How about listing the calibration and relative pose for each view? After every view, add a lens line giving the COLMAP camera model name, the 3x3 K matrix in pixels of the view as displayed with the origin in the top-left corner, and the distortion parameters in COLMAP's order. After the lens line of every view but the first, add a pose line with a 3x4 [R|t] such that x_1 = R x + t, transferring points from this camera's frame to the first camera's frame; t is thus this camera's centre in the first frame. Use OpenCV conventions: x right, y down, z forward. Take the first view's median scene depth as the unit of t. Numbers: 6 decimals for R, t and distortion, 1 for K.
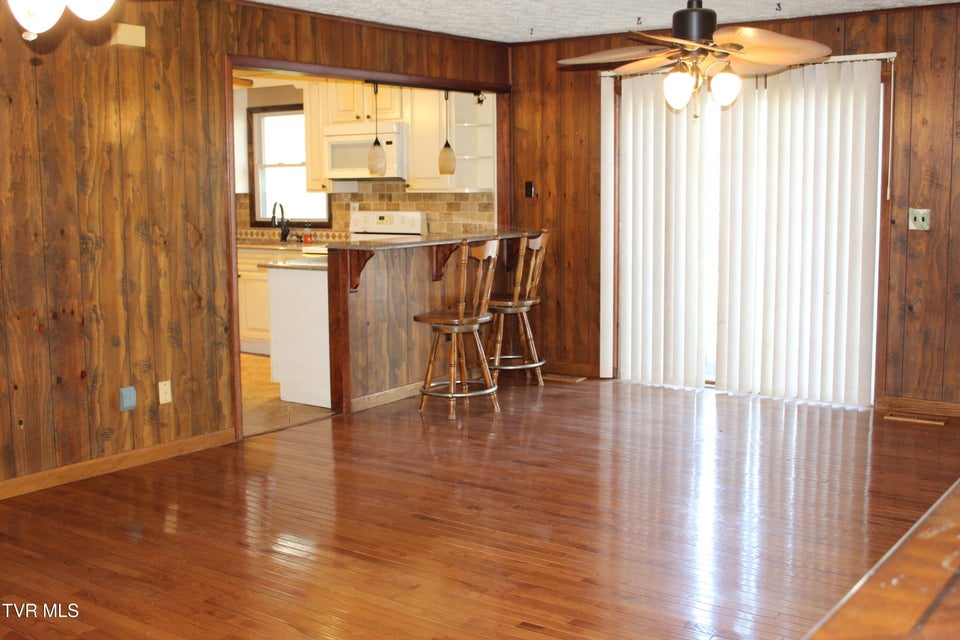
lens RADIAL K [[1100.3, 0, 480.8], [0, 1100.3, 302.9], [0, 0, 1]] dist [0.000990, -0.007972]
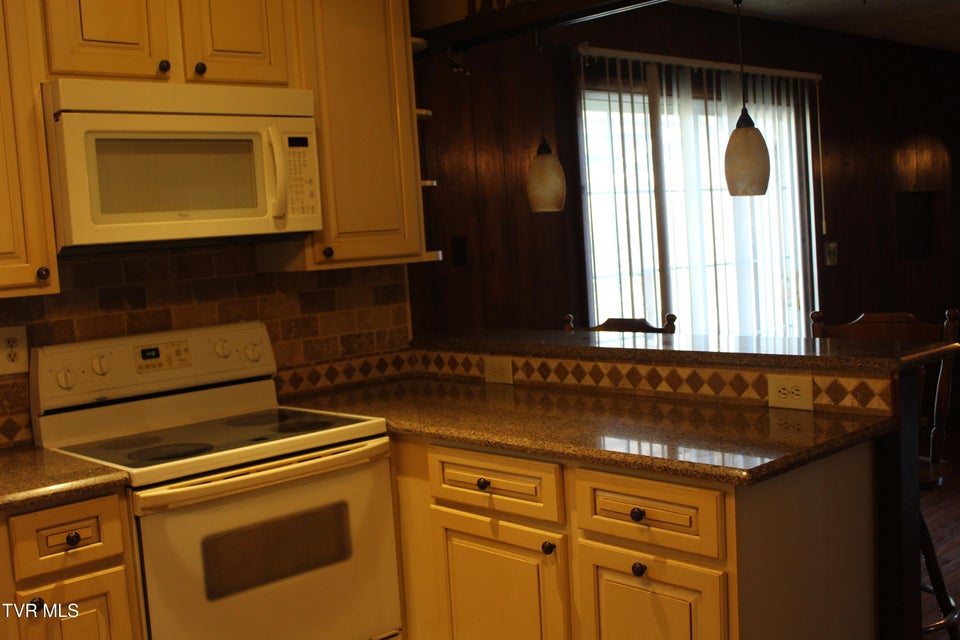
lens RADIAL K [[1100.3, 0, 480.8], [0, 1100.3, 302.9], [0, 0, 1]] dist [0.000990, -0.007972]
pose [[0.207510, -0.070524, 0.975687, -0.438030], [0.168822, 0.985014, 0.035293, -0.091409], [-0.963555, 0.157394, 0.216307, 0.845896]]
